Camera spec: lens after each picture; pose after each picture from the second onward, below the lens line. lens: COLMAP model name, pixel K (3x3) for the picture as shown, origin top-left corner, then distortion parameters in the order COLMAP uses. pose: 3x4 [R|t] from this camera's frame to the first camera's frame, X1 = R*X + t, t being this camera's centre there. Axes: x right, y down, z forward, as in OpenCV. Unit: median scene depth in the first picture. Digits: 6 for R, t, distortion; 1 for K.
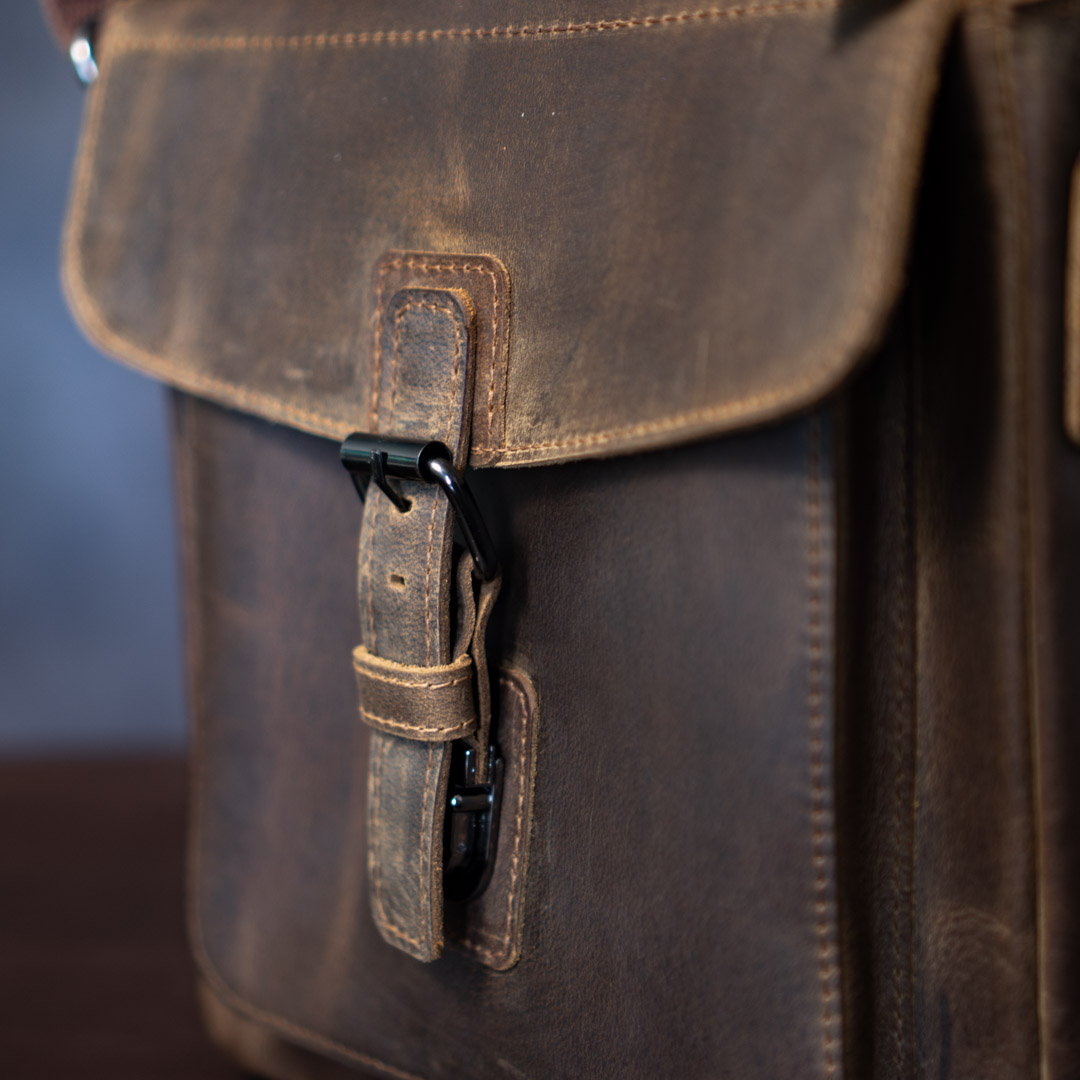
lens RADIAL K [[2271.3, 0, 540.0], [0, 2271.3, 540.0], [0, 0, 1]] dist [0.269611, -1.824151]
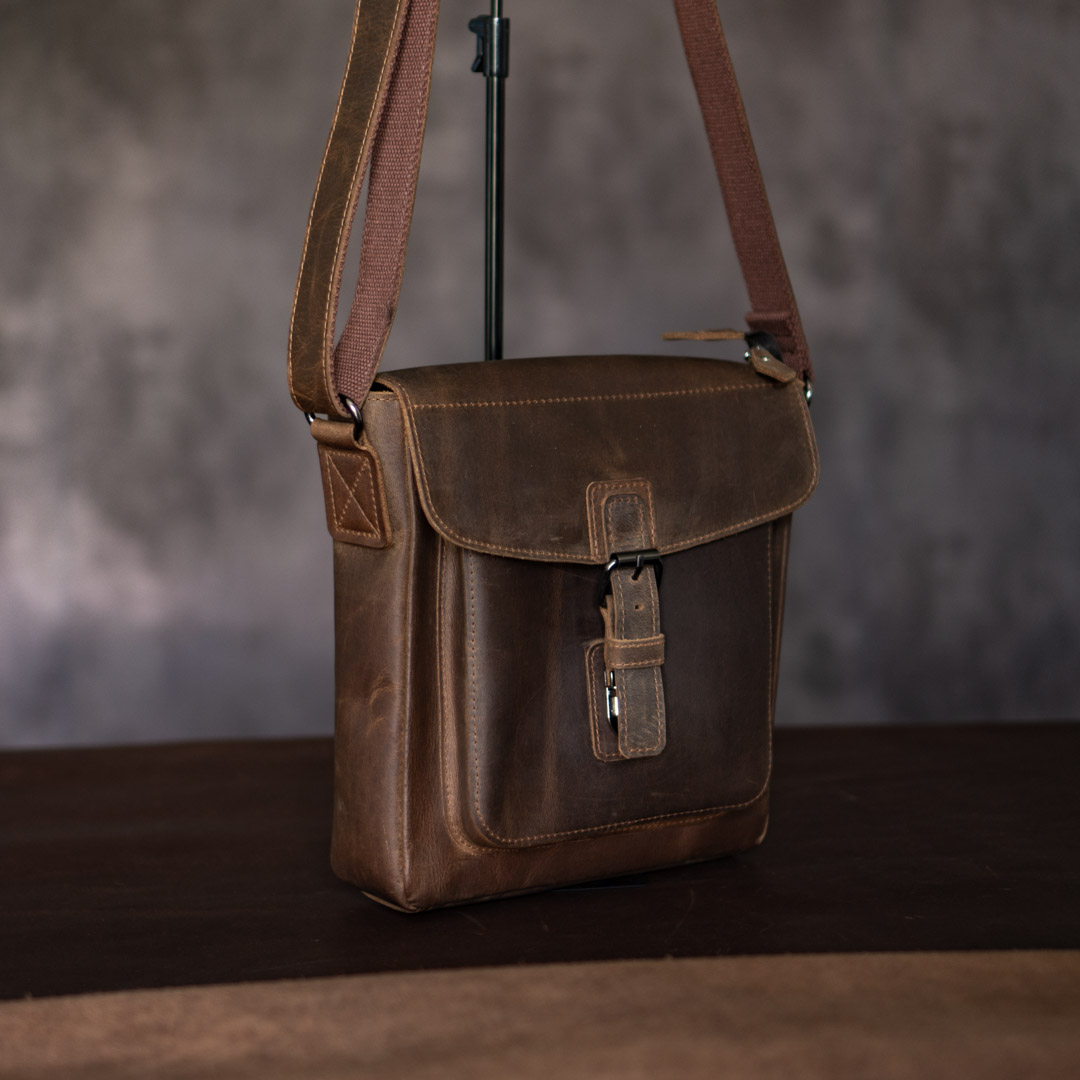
lens RADIAL K [[2271.3, 0, 540.0], [0, 2271.3, 540.0], [0, 0, 1]] dist [0.269611, -1.824151]
pose [[0.268908, -0.106983, 0.957206, -2.535747], [0.195198, 0.979242, 0.054609, -0.217837], [-0.943179, 0.172160, 0.284209, 0.369242]]
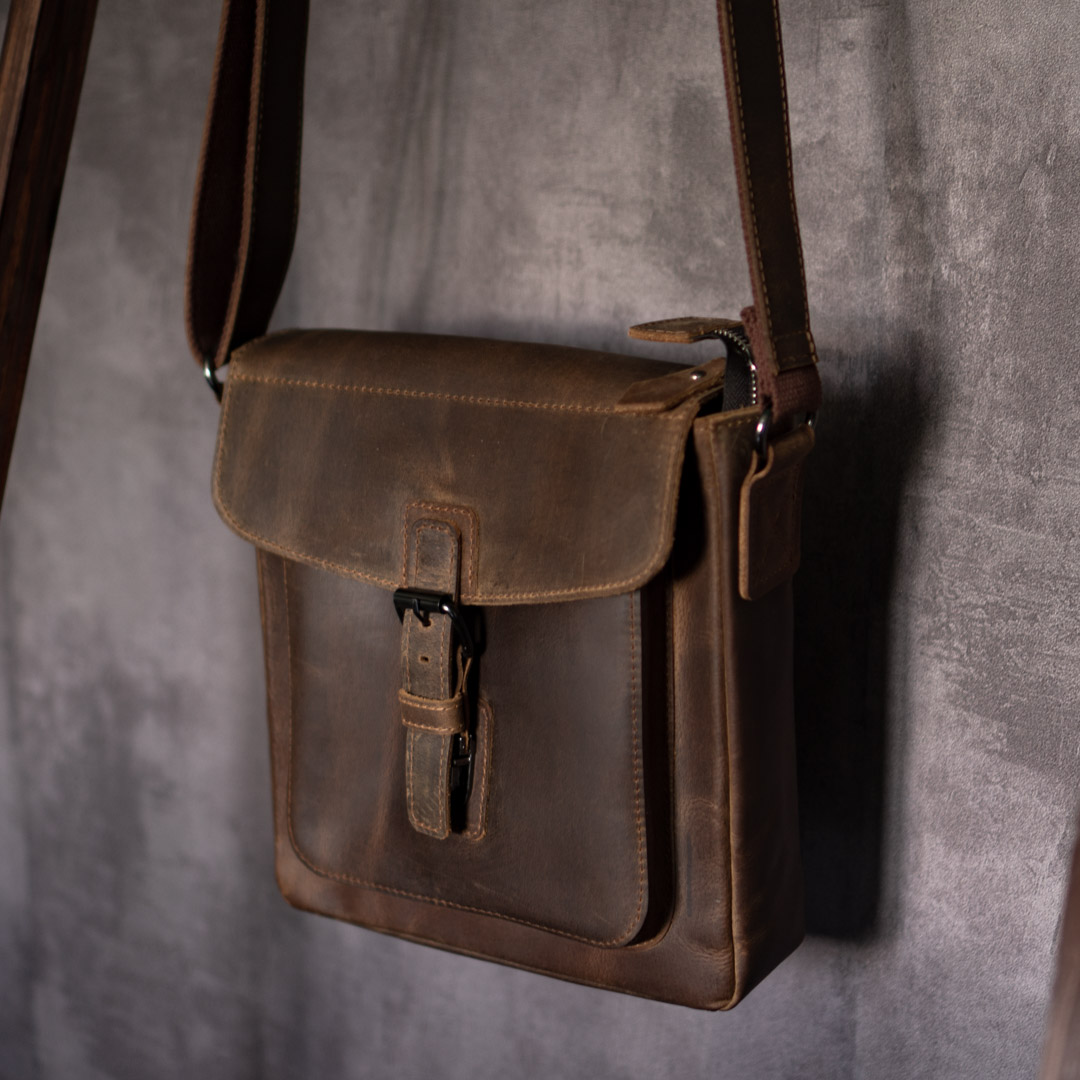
lens RADIAL K [[2271.3, 0, 540.0], [0, 2271.3, 540.0], [0, 0, 1]] dist [0.269611, -1.824151]
pose [[0.980802, -0.037829, 0.191300, -0.355938], [0.030160, 0.998627, 0.042840, -0.178645], [-0.192658, -0.036248, 0.980596, -1.072450]]
